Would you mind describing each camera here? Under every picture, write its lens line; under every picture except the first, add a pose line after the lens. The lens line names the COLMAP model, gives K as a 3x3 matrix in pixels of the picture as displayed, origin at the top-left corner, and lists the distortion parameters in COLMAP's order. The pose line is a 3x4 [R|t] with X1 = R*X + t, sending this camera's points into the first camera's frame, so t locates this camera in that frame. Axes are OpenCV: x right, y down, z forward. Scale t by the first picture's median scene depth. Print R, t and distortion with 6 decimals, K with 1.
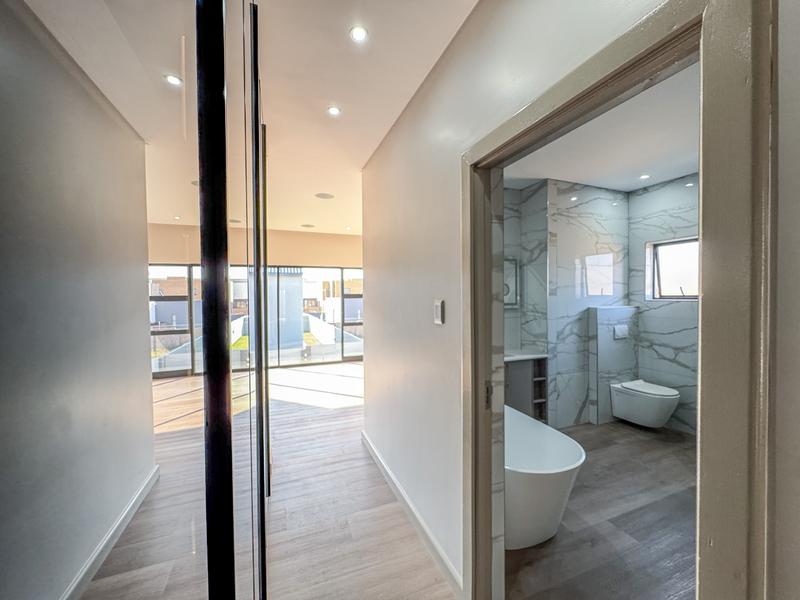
lens RADIAL K [[318.5, 0, 403.8], [0, 318.5, 298.8], [0, 0, 1]] dist [0.001706, -0.000622]
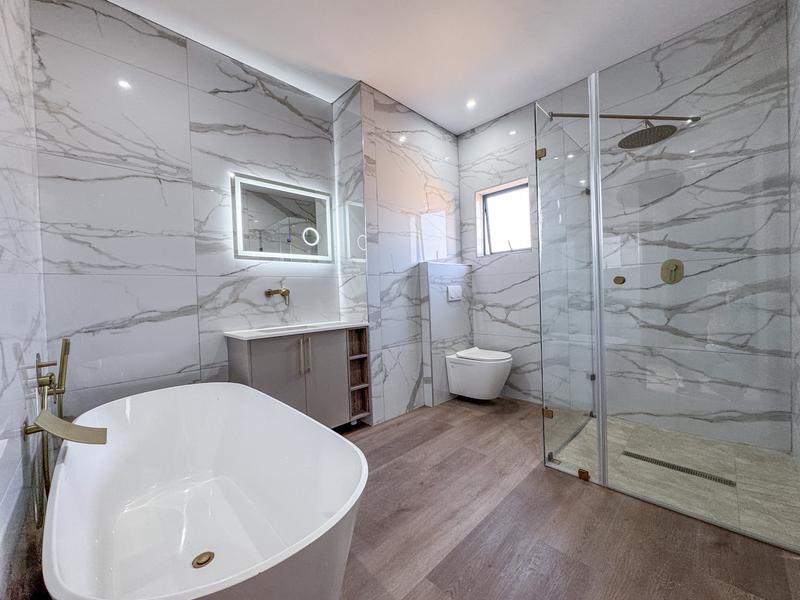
lens RADIAL K [[318.5, 0, 398.8], [0, 318.5, 300.3], [0, 0, 1]] dist [0.001706, -0.000622]
pose [[0.922229, -0.033282, 0.385209, 0.224086], [0.034336, 0.999402, 0.004145, 0.118075], [-0.385117, 0.009404, 0.922820, 0.283455]]
